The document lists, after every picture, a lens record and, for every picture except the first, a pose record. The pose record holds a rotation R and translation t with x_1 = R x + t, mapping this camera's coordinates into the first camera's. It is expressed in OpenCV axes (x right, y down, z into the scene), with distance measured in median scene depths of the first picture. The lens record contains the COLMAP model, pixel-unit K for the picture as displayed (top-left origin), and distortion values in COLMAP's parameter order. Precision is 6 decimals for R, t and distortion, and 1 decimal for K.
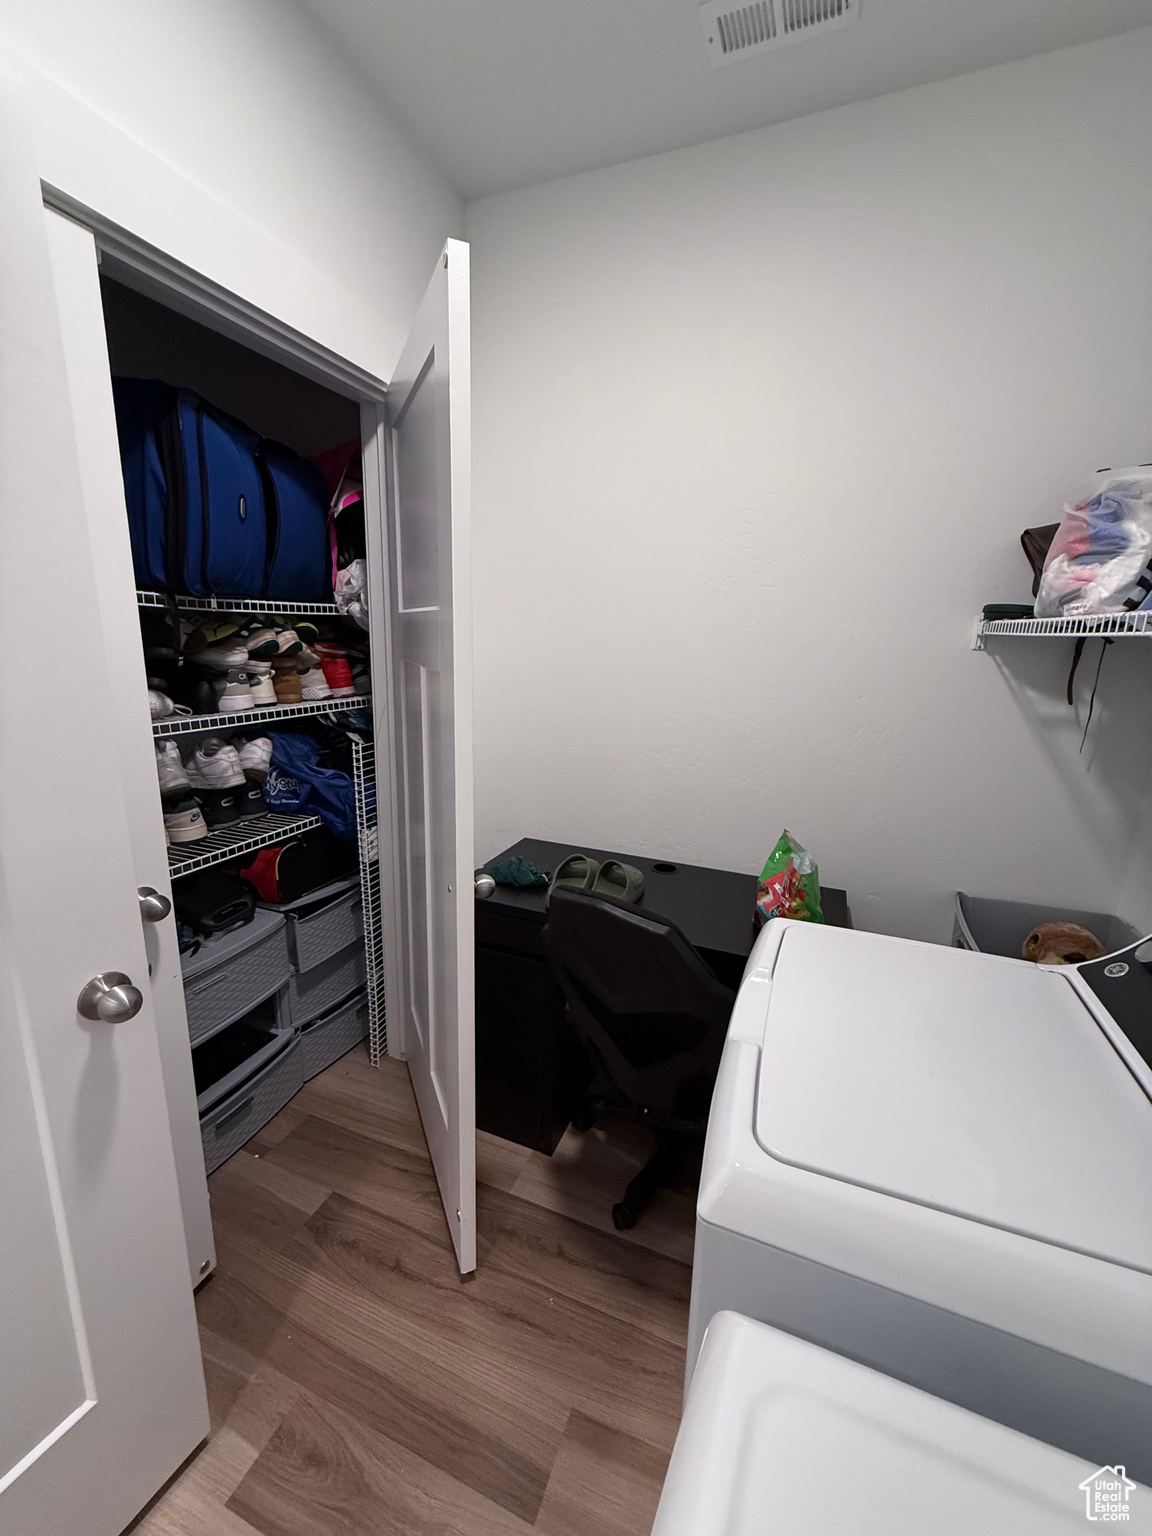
lens RADIAL K [[610.2, 0, 572.6], [0, 610.2, 766.6], [0, 0, 1]] dist [0.001422, 0.000292]
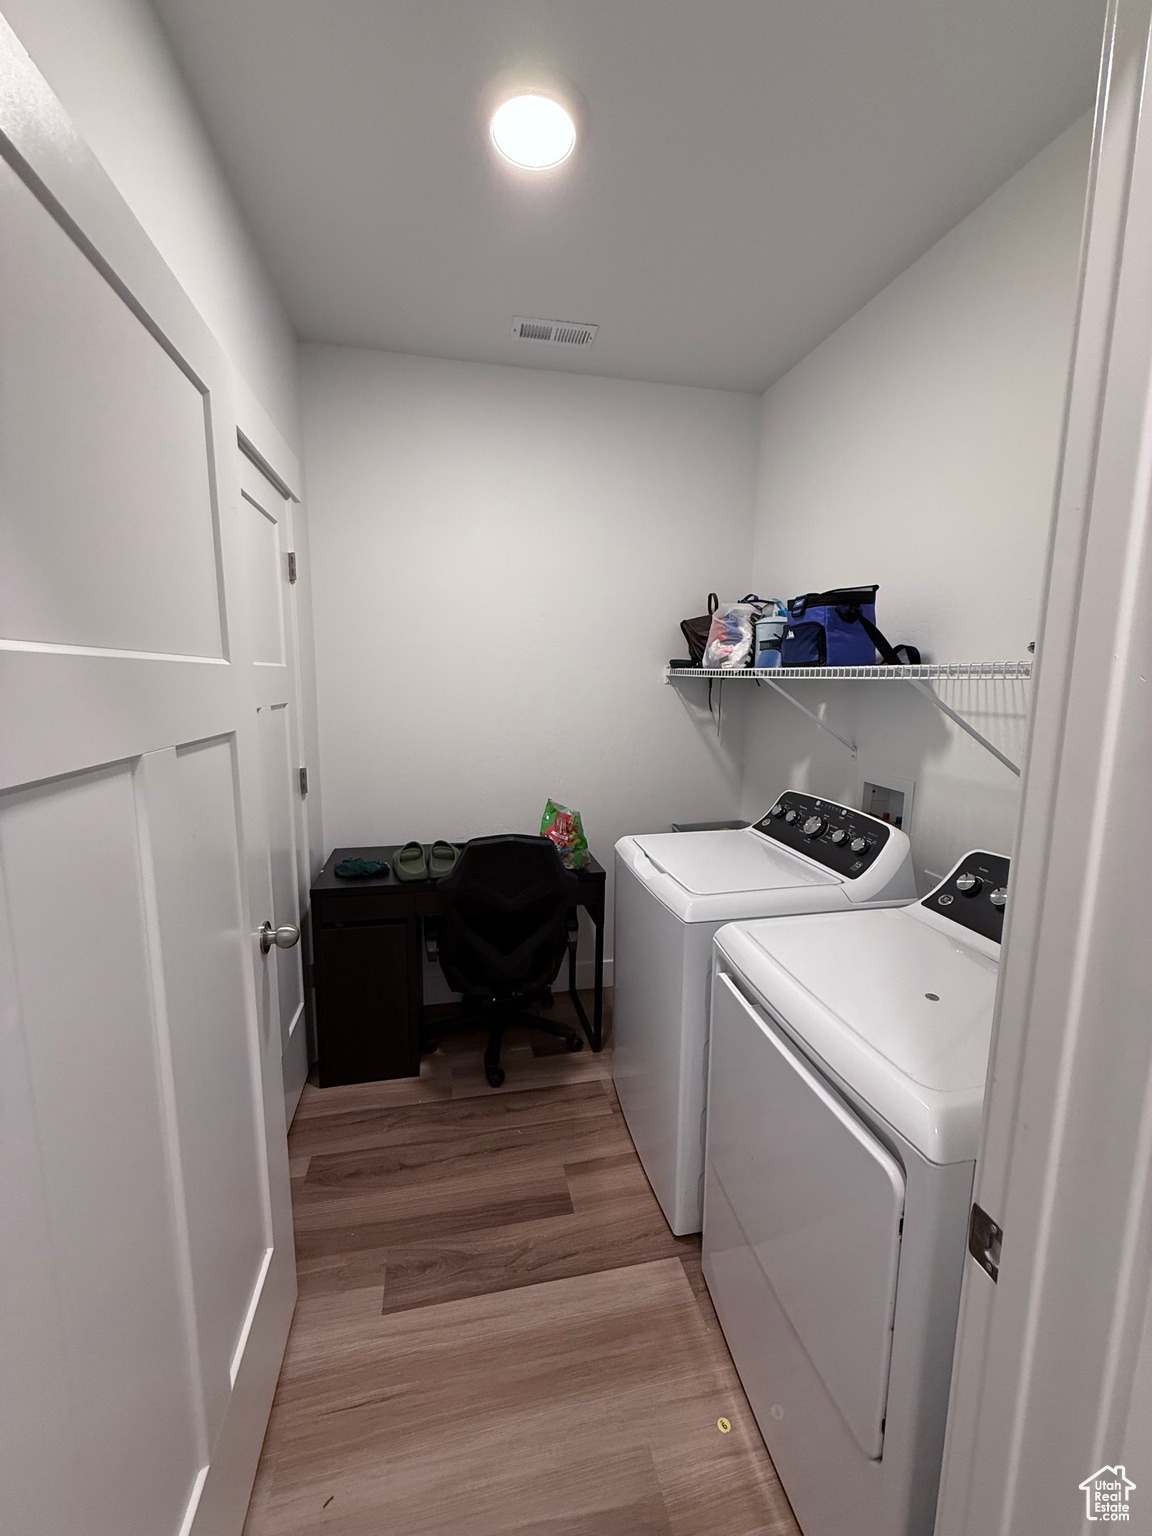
lens RADIAL K [[610.2, 0, 577.5], [0, 610.2, 764.6], [0, 0, 1]] dist [0.001422, 0.000292]
pose [[0.828867, -0.093257, 0.551619, -0.736958], [0.126743, 0.991674, -0.022793, 0.064295], [-0.544900, 0.088806, 0.833785, -0.422610]]
